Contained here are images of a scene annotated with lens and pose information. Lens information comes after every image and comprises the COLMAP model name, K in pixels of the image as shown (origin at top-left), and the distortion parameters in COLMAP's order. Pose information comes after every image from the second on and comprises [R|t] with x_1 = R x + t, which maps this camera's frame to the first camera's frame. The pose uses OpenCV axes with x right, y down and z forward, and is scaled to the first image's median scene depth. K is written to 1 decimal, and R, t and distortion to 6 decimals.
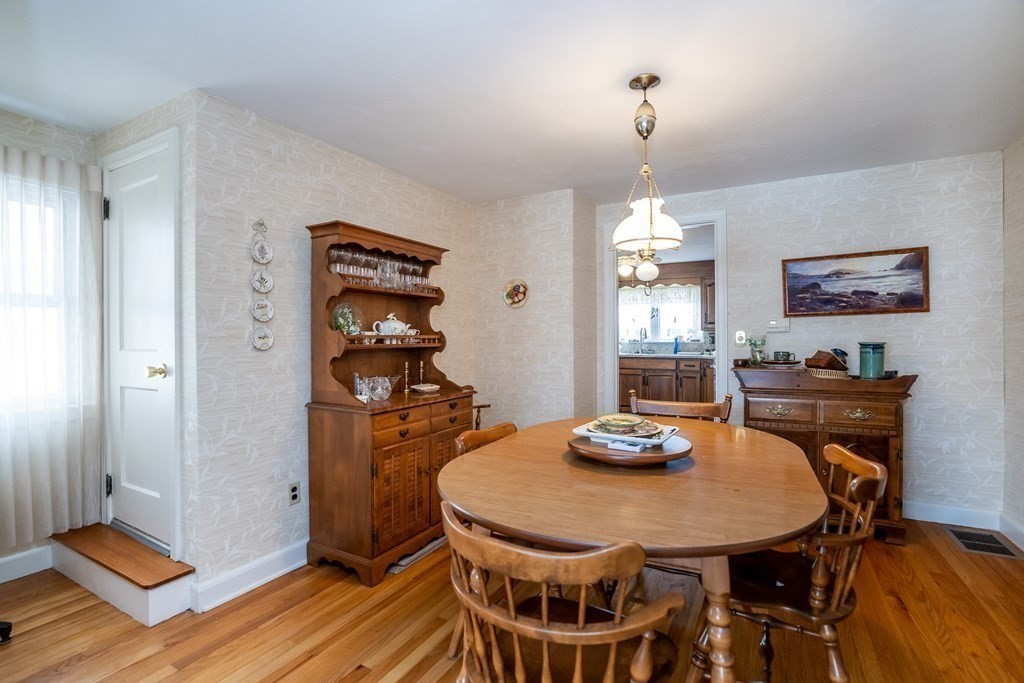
lens RADIAL K [[473.2, 0, 509.3], [0, 473.2, 342.8], [0, 0, 1]] dist [-0.015425, -0.000100]
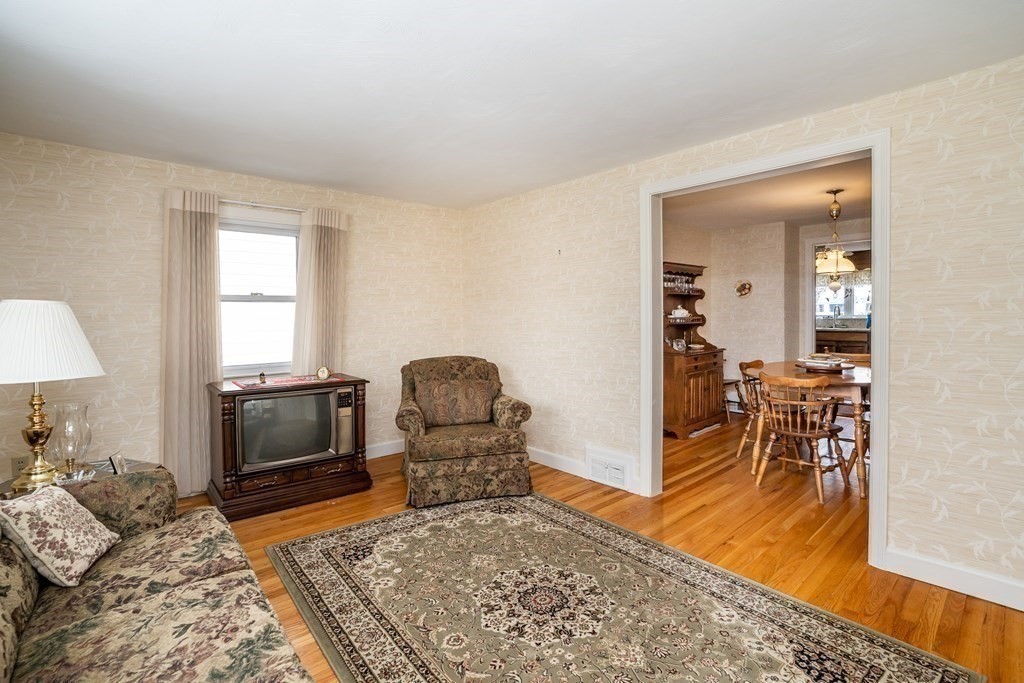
lens RADIAL K [[473.2, 0, 534.2], [0, 473.2, 321.1], [0, 0, 1]] dist [-0.015425, -0.000100]
pose [[0.955208, 0.000285, -0.295936, -0.221612], [0.002360, 0.999960, 0.008580, -0.015510], [0.295927, -0.008895, 0.955169, -0.836883]]
